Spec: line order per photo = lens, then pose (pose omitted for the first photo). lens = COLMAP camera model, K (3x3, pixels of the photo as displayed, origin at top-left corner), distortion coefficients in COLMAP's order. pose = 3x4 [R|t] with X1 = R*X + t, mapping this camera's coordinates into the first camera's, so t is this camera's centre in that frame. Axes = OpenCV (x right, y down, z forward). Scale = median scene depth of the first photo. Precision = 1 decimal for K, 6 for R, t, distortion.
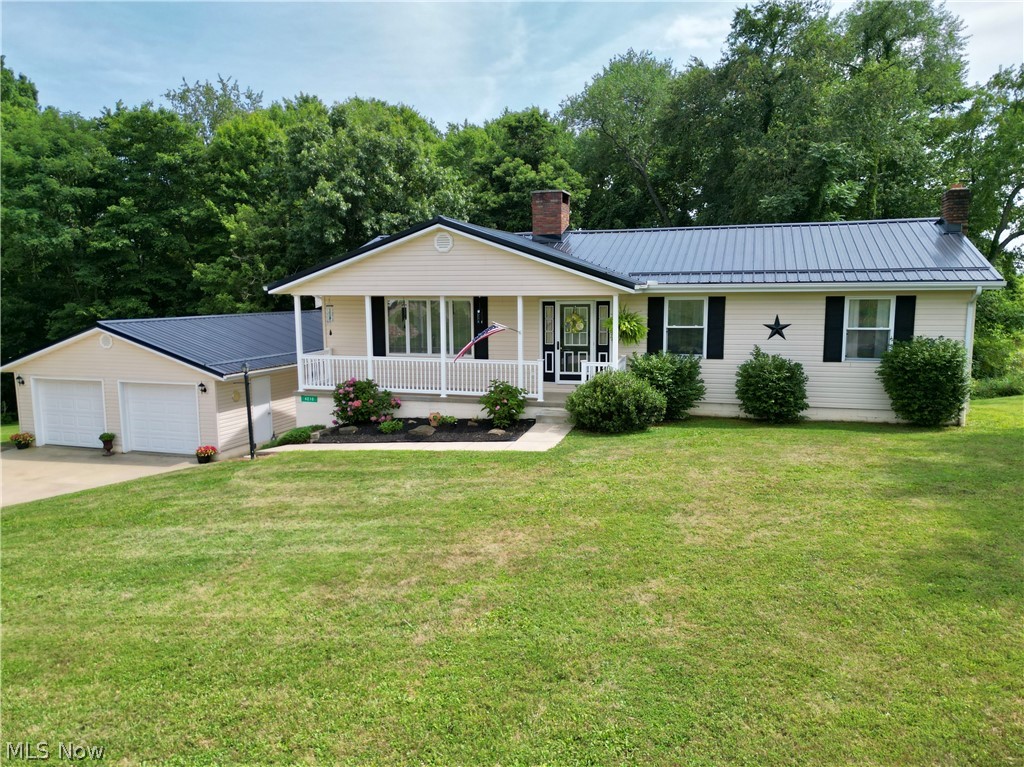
lens RADIAL K [[735.4, 0, 512.0], [0, 735.4, 383.5], [0, 0, 1]] dist [0.069120, -0.067176]
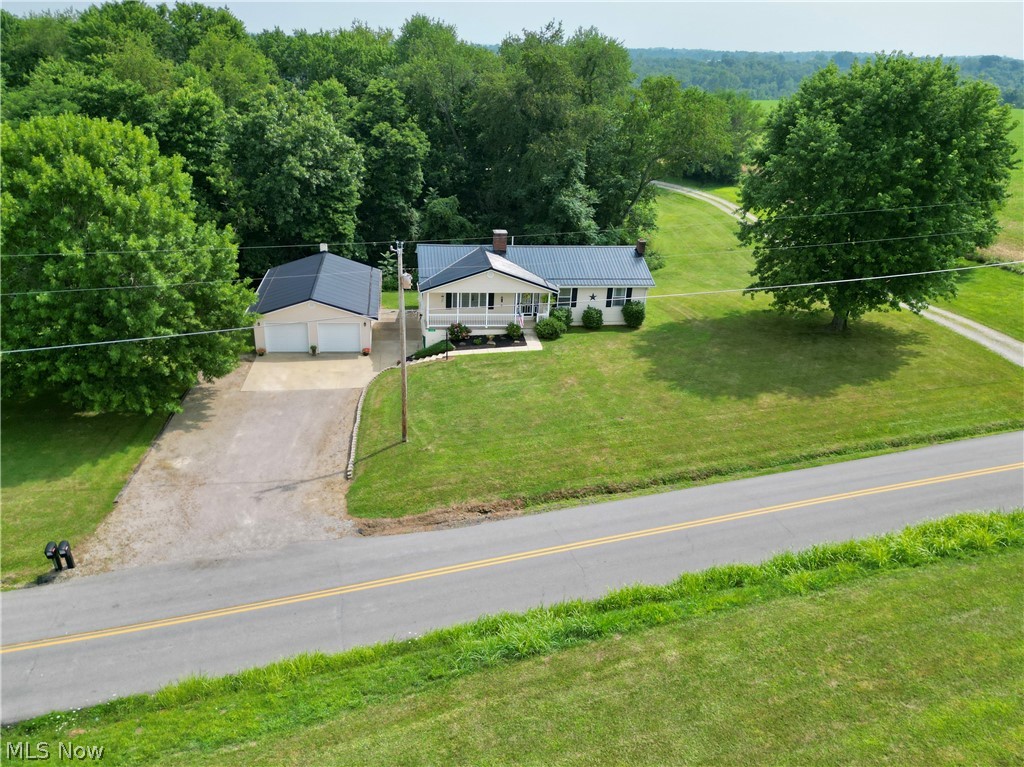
lens RADIAL K [[814.0, 0, 512.0], [0, 814.0, 383.5], [0, 0, 1]] dist [0.058756, -0.004295]
pose [[0.897170, -0.120568, 0.424912, -1.316190], [-0.001158, 0.961377, 0.275232, -0.613249], [-0.441685, -0.247422, 0.862379, -1.711016]]
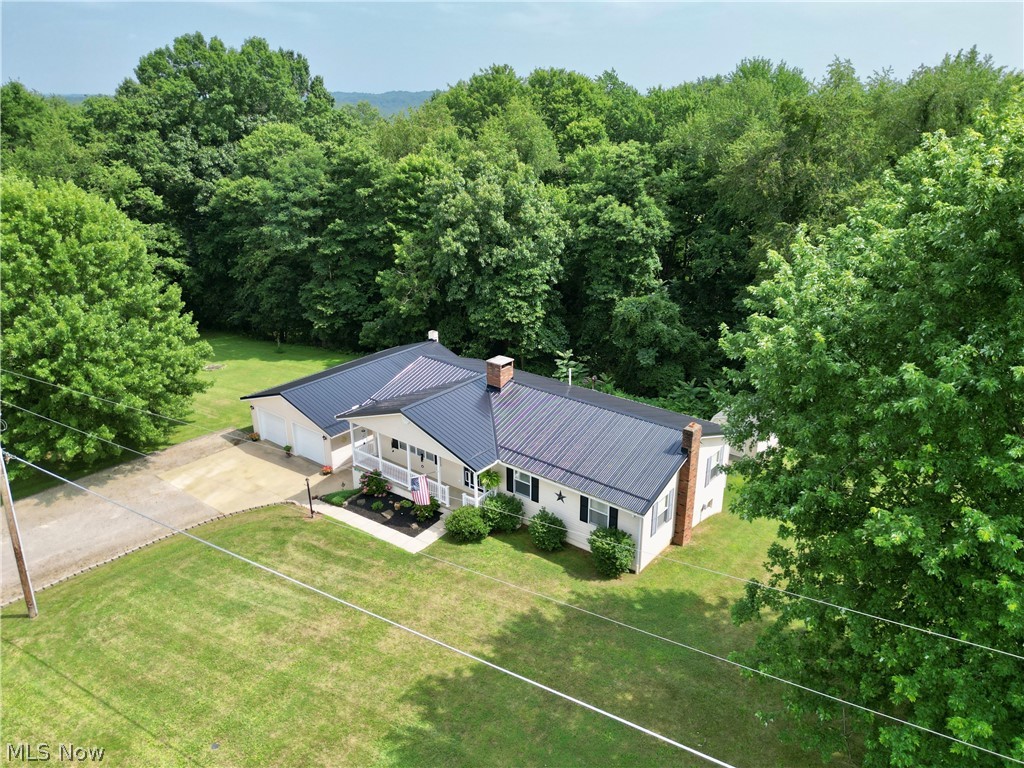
lens RADIAL K [[735.4, 0, 512.0], [0, 735.4, 384.0], [0, 0, 1]] dist [0.069120, -0.067176]
pose [[0.929772, 0.141290, -0.339942, 0.773329], [-0.051080, 0.963998, 0.260957, -0.765211], [0.364574, -0.225266, 0.903516, -0.592221]]
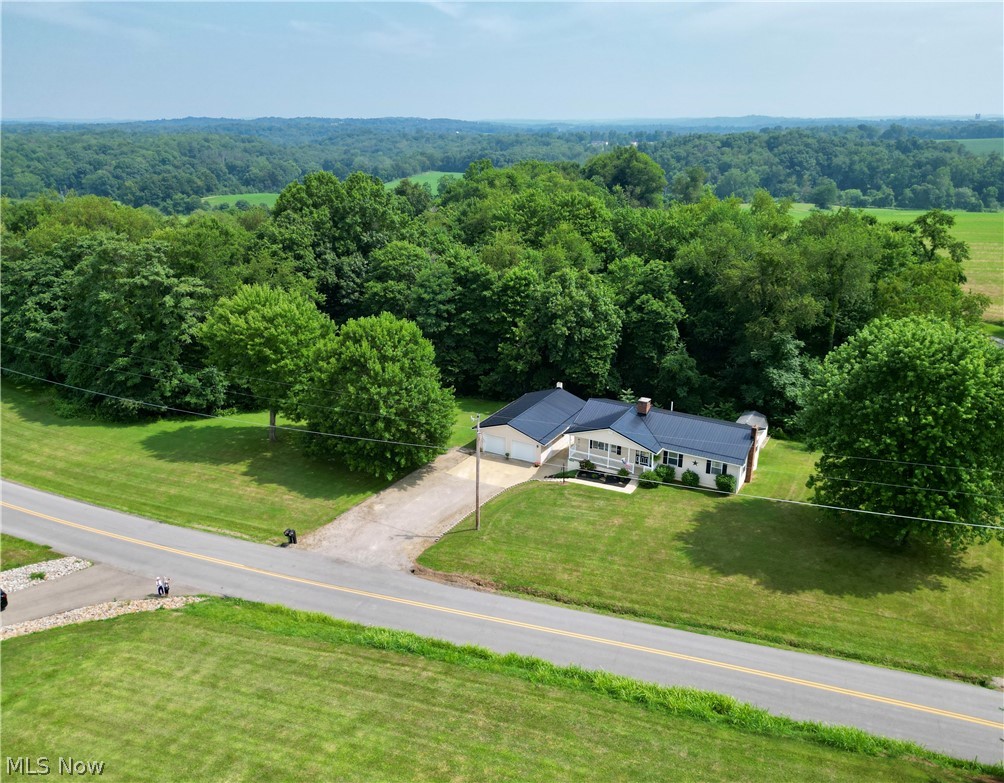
lens RADIAL K [[784.5, 0, 485.1], [0, 784.5, 389.3], [0, 0, 1]] dist [0.062322, -0.010533]
pose [[0.973713, 0.083981, -0.211731, 0.117116], [-0.033988, 0.972711, 0.229516, -1.293399], [0.225228, -0.216286, 0.949996, -2.947362]]
